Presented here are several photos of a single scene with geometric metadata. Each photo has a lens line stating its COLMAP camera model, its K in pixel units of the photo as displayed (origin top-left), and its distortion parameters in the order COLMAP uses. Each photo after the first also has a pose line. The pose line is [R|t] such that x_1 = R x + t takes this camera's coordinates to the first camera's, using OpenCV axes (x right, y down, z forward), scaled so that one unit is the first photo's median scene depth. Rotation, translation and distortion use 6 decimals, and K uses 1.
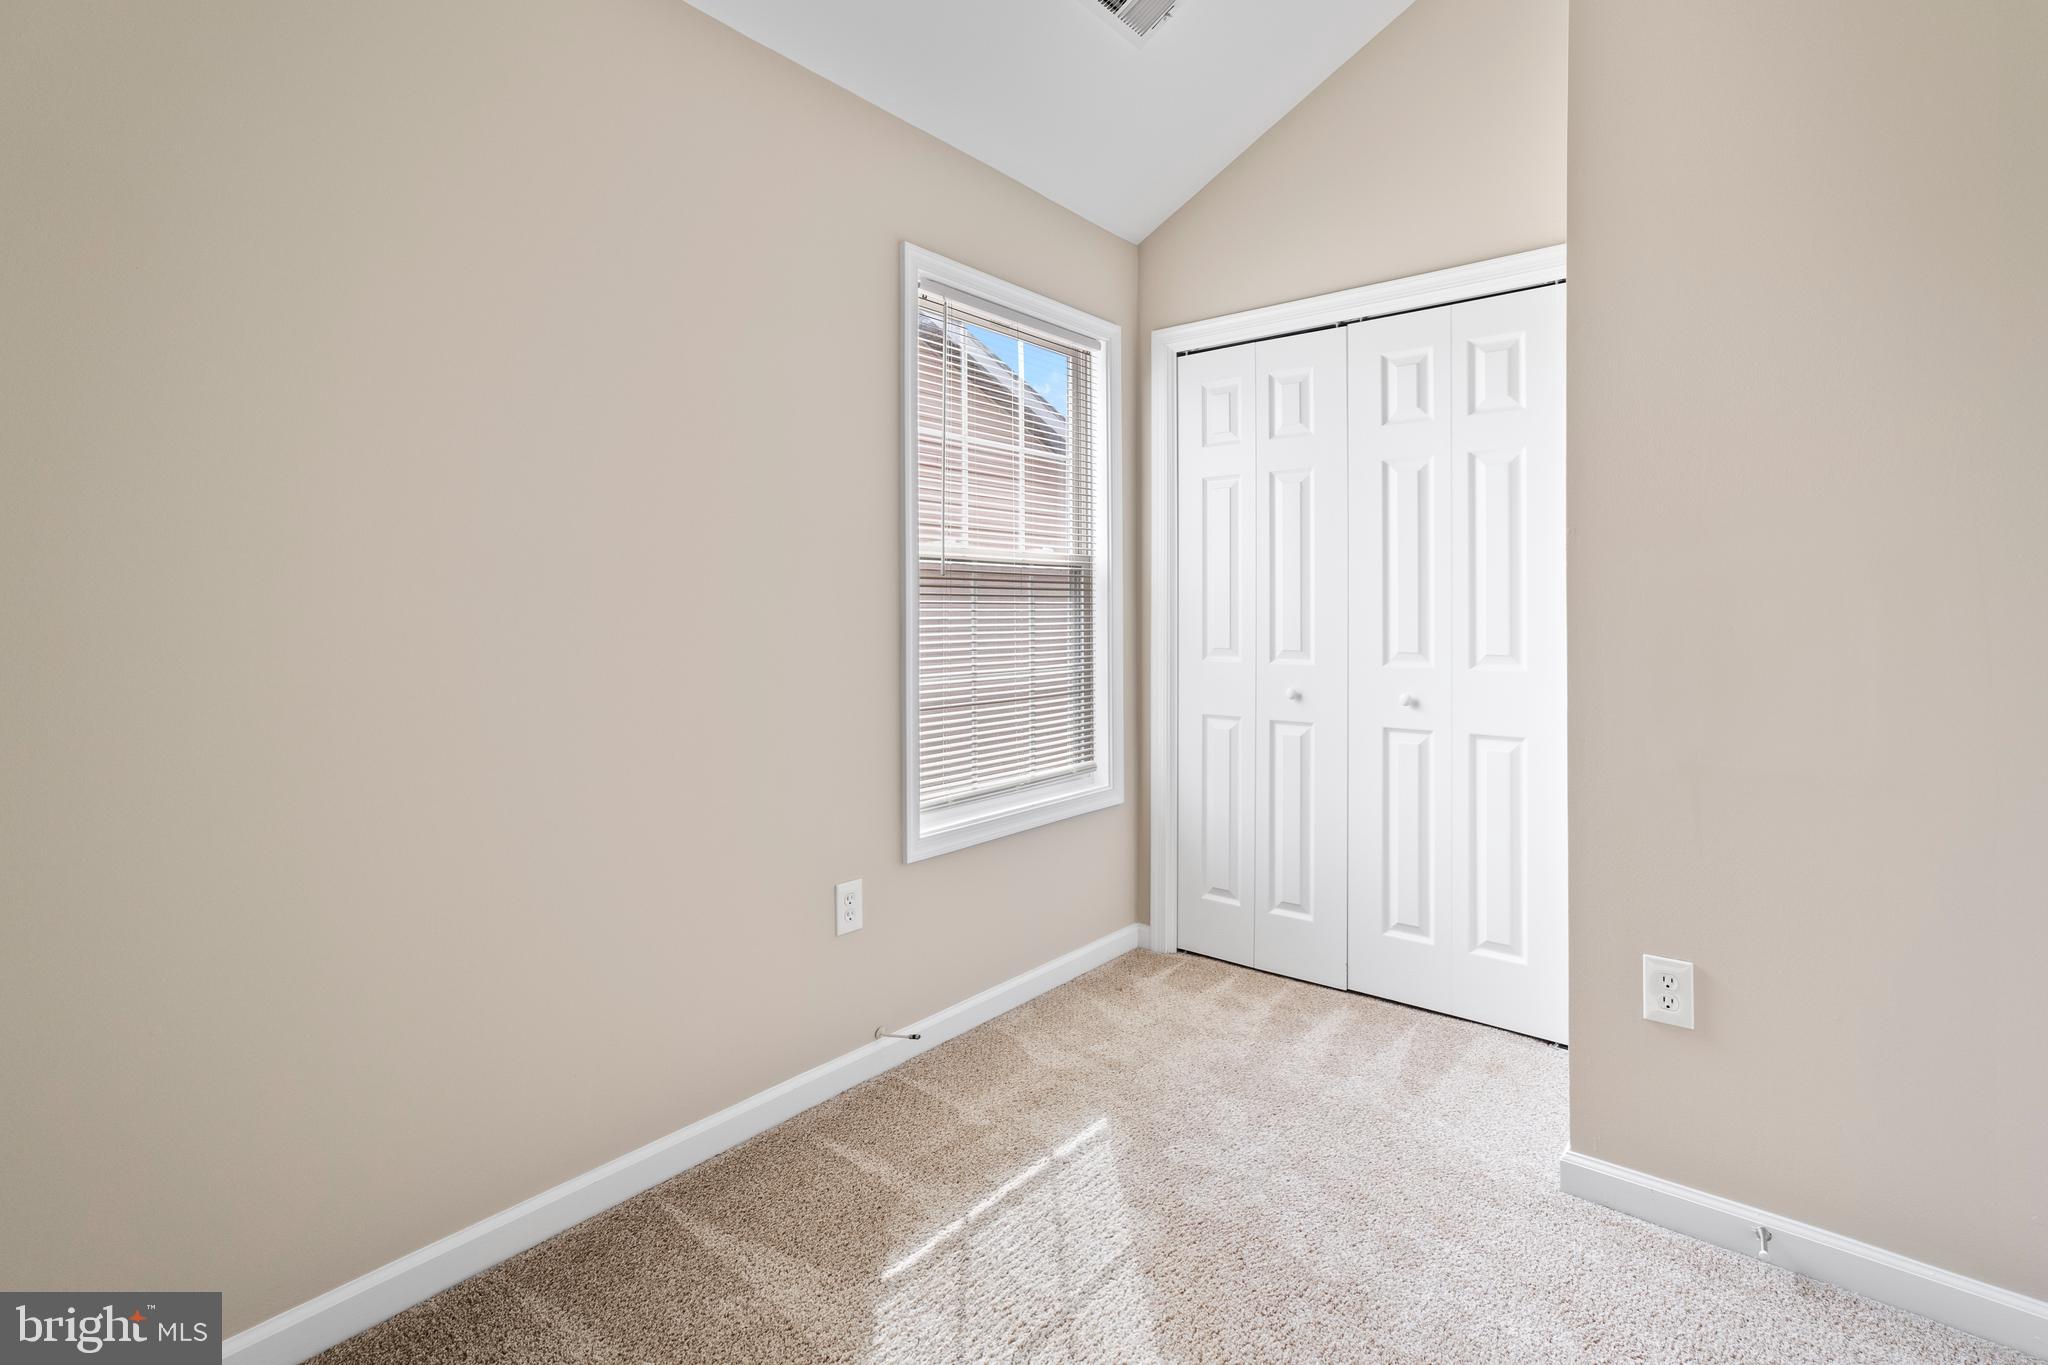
lens RADIAL K [[957.6, 0, 995.2], [0, 957.6, 607.3], [0, 0, 1]] dist [0.005735, 0.002254]
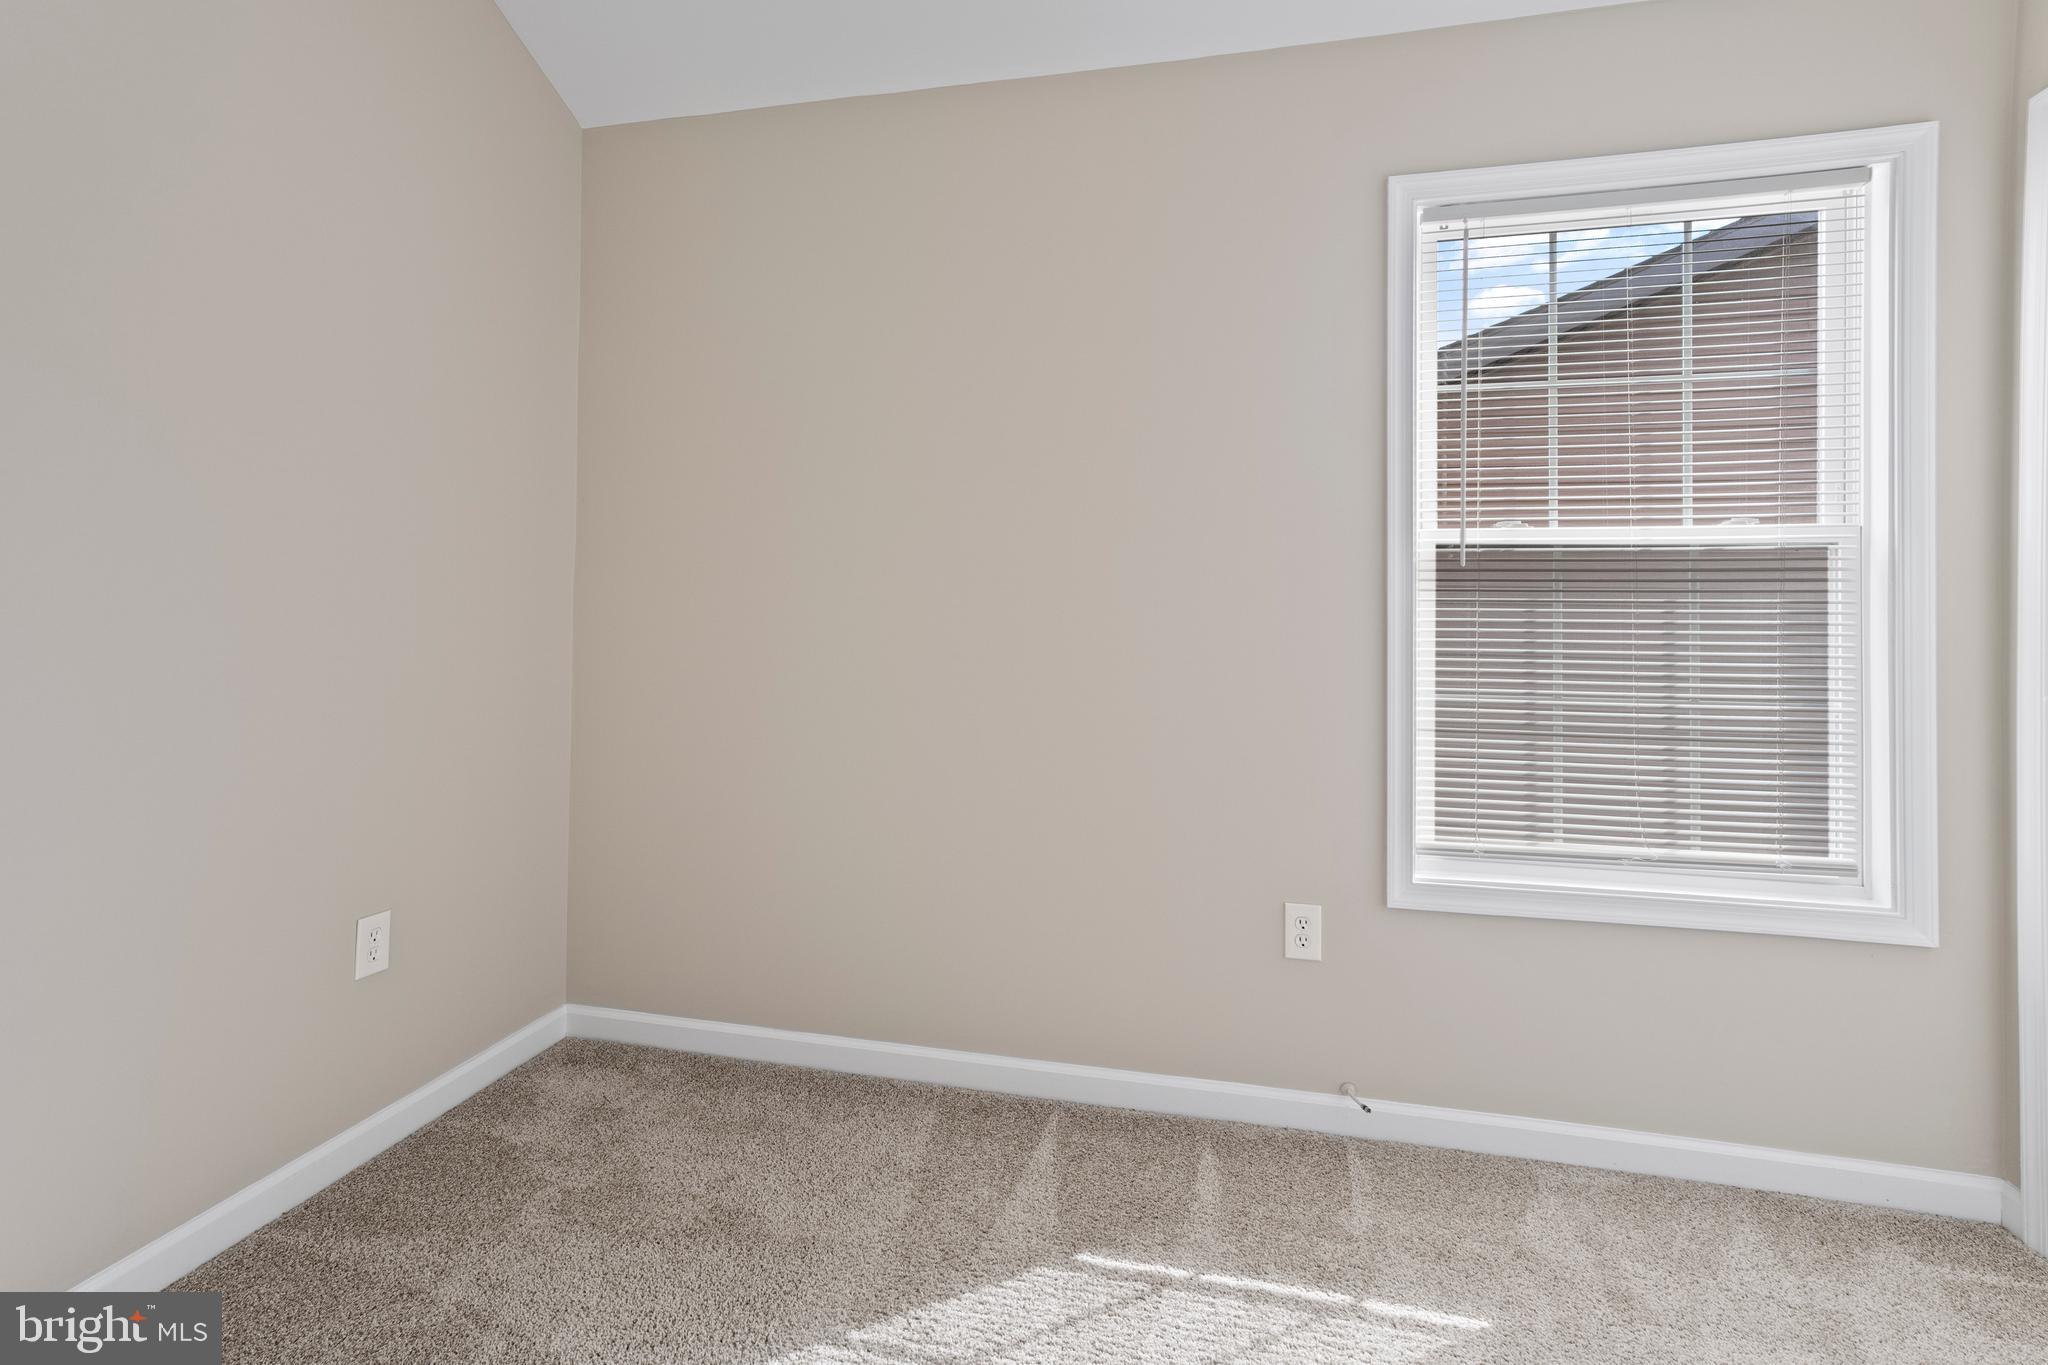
lens RADIAL K [[957.6, 0, 992.2], [0, 957.6, 600.4], [0, 0, 1]] dist [0.005735, 0.002254]
pose [[0.455504, -0.011321, -0.890162, 0.530053], [-0.004305, 0.999879, -0.014920, 0.010044], [0.890223, 0.010628, 0.455400, 0.310642]]
